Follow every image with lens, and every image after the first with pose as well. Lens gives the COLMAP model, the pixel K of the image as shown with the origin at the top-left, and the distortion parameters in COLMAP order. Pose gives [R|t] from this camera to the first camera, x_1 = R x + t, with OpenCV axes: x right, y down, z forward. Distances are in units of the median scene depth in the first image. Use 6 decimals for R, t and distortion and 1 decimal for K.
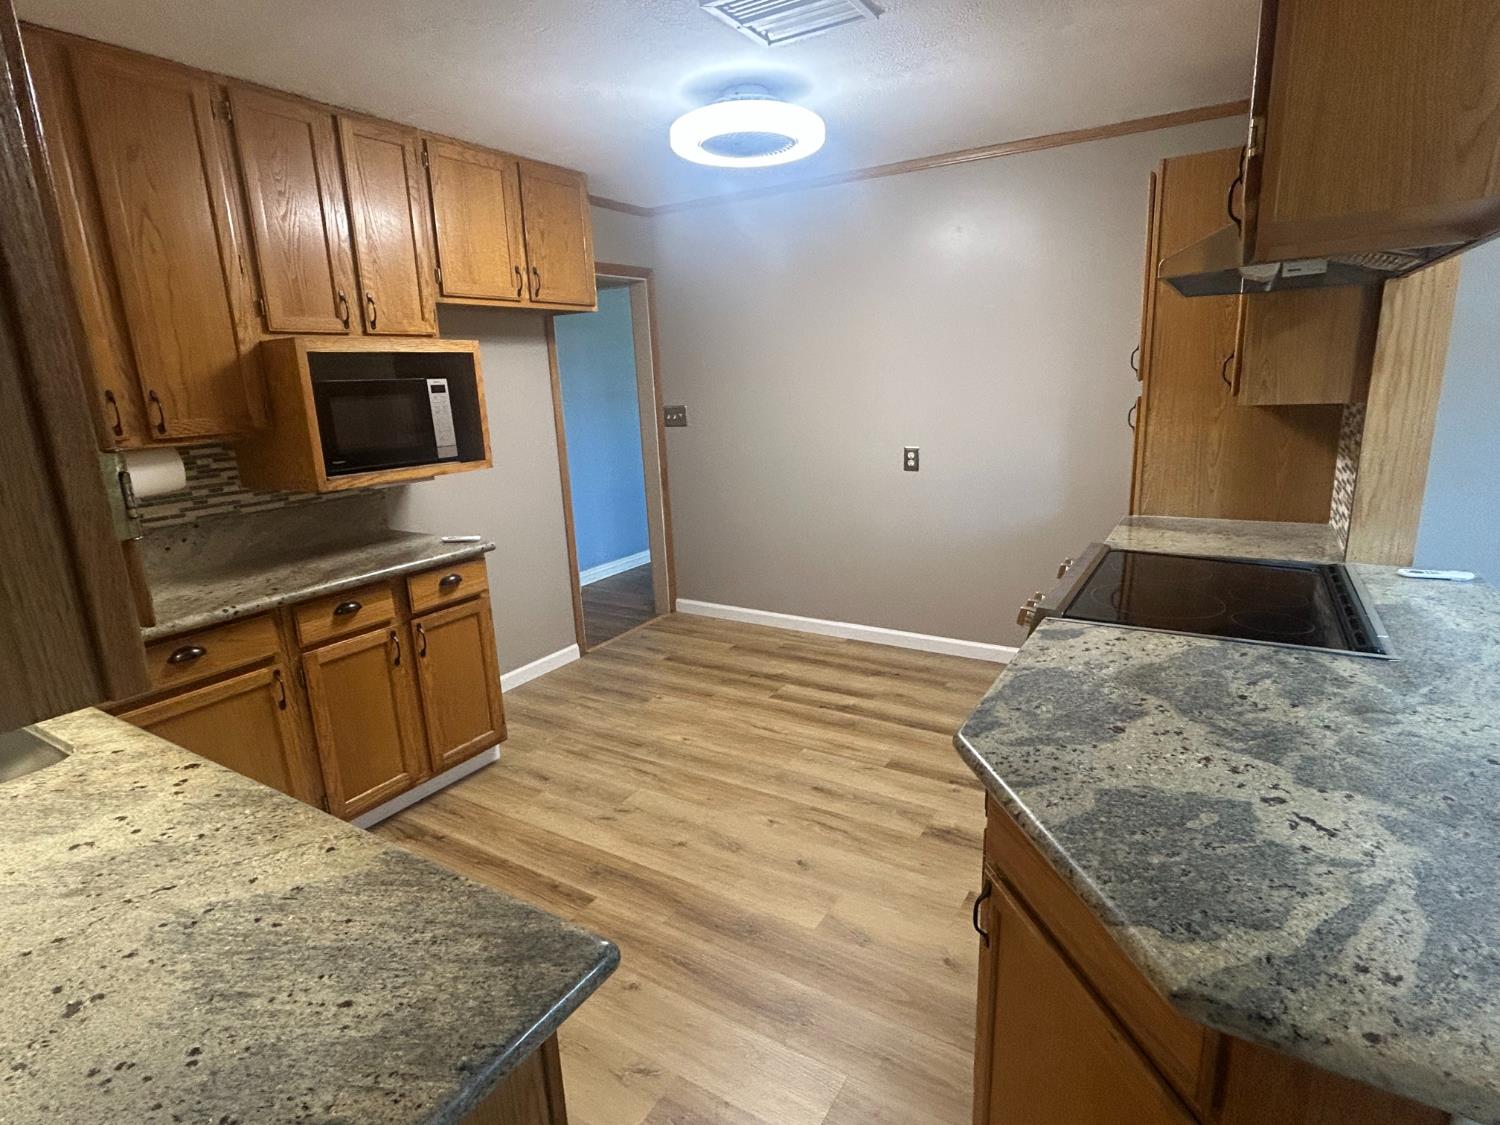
lens RADIAL K [[771.9, 0, 750.8], [0, 771.9, 558.7], [0, 0, 1]] dist [0.001723, 0.000150]
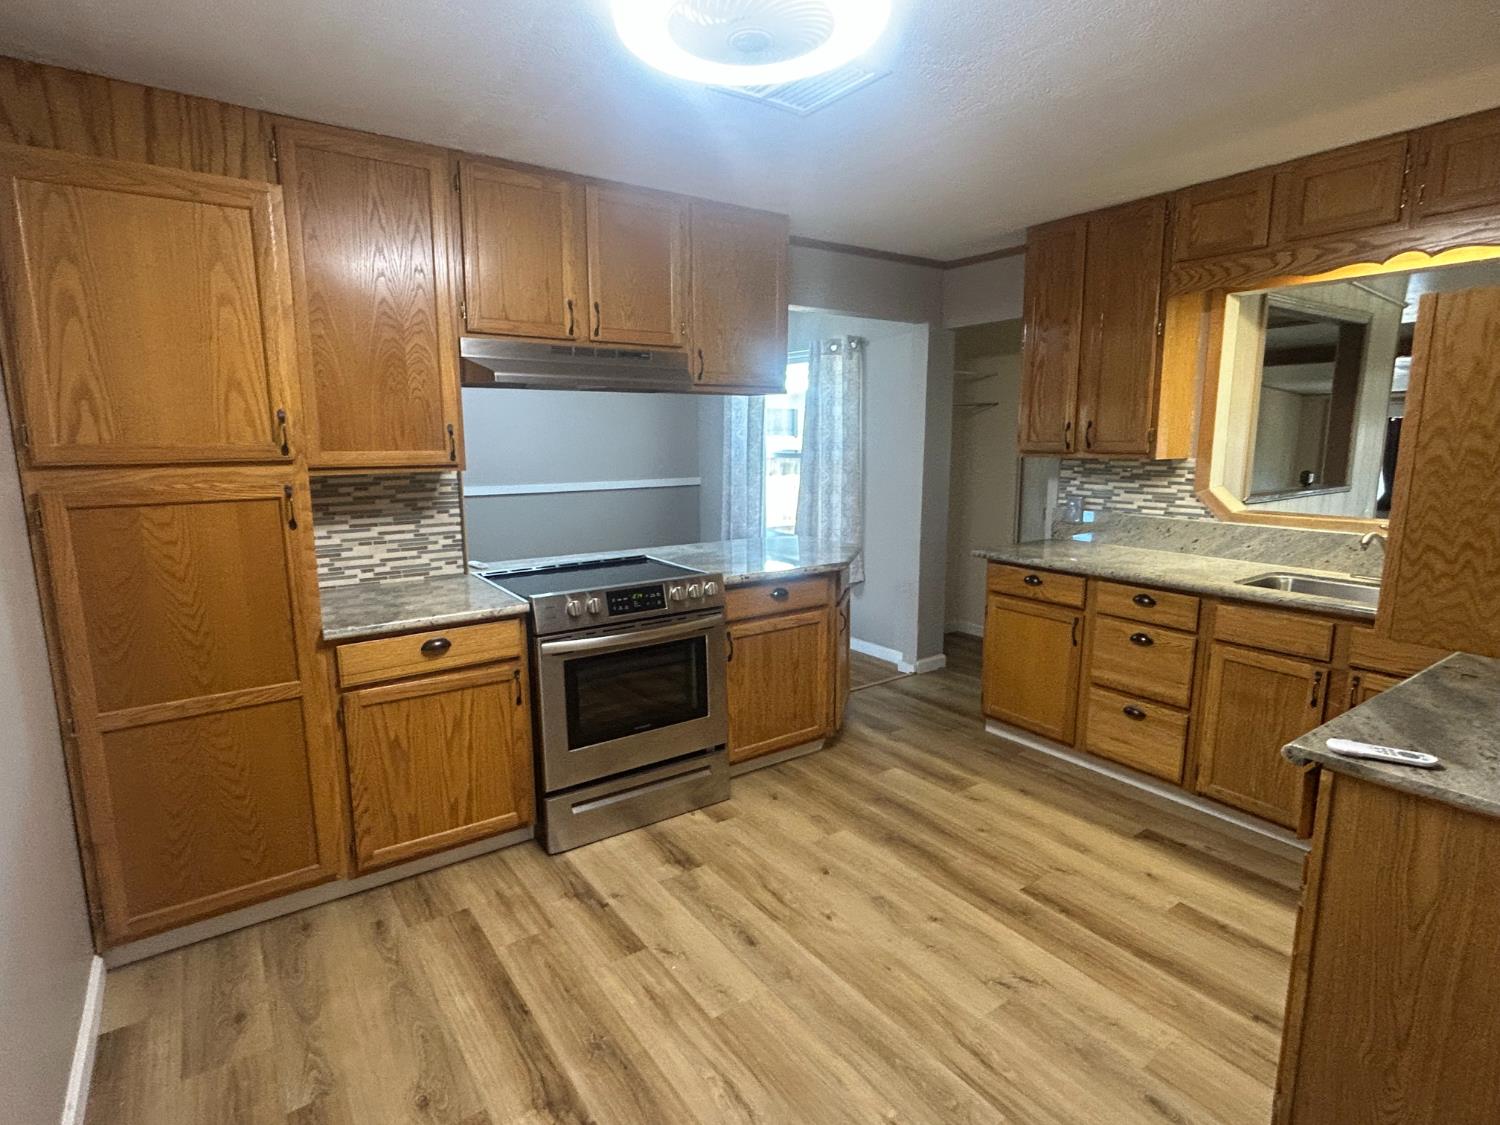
lens RADIAL K [[771.9, 0, 748.2], [0, 771.9, 560.8], [0, 0, 1]] dist [0.001723, 0.000150]
pose [[-0.916987, -0.016973, 0.398555, -0.222861], [0.136563, 0.925371, 0.353608, -0.350160], [-0.374813, 0.378682, -0.846236, 1.528297]]
